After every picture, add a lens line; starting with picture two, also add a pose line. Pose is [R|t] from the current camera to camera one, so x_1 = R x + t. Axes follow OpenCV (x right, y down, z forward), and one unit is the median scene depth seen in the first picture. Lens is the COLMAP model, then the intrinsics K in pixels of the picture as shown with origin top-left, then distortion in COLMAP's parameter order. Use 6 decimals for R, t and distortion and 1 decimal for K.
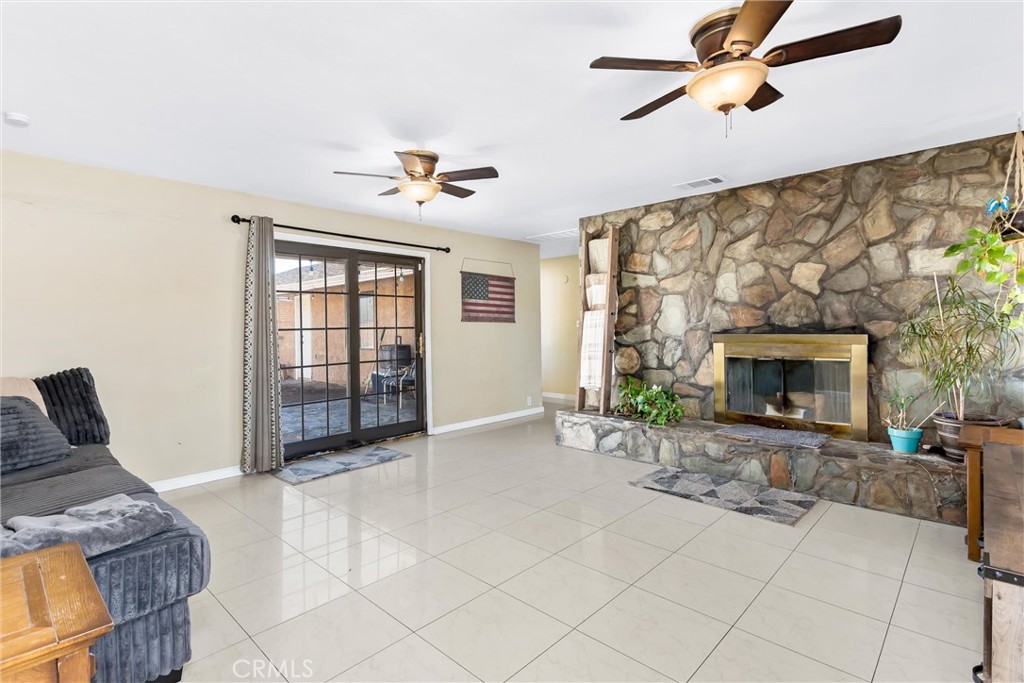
lens RADIAL K [[500.2, 0, 517.2], [0, 500.2, 333.3], [0, 0, 1]] dist [0.001415, -0.001488]
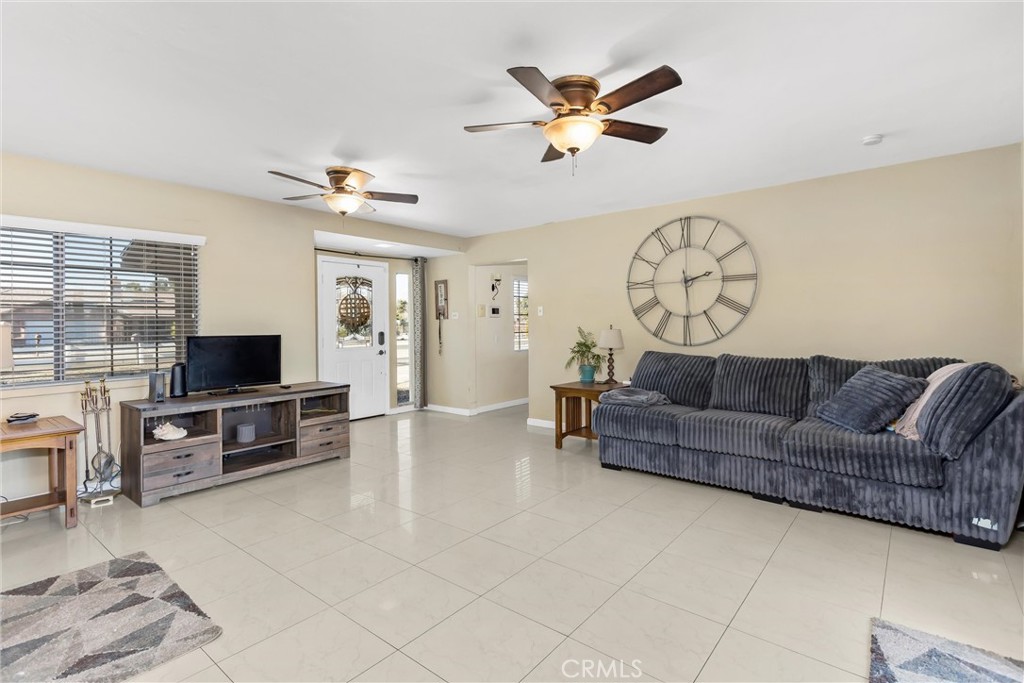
lens RADIAL K [[500.2, 0, 517.2], [0, 500.2, 333.3], [0, 0, 1]] dist [0.001415, -0.001488]
pose [[-0.997106, 0.019055, -0.073597, -0.058362], [0.016794, 0.999371, 0.031225, -0.024644], [0.074146, 0.029898, -0.996799, 1.678868]]
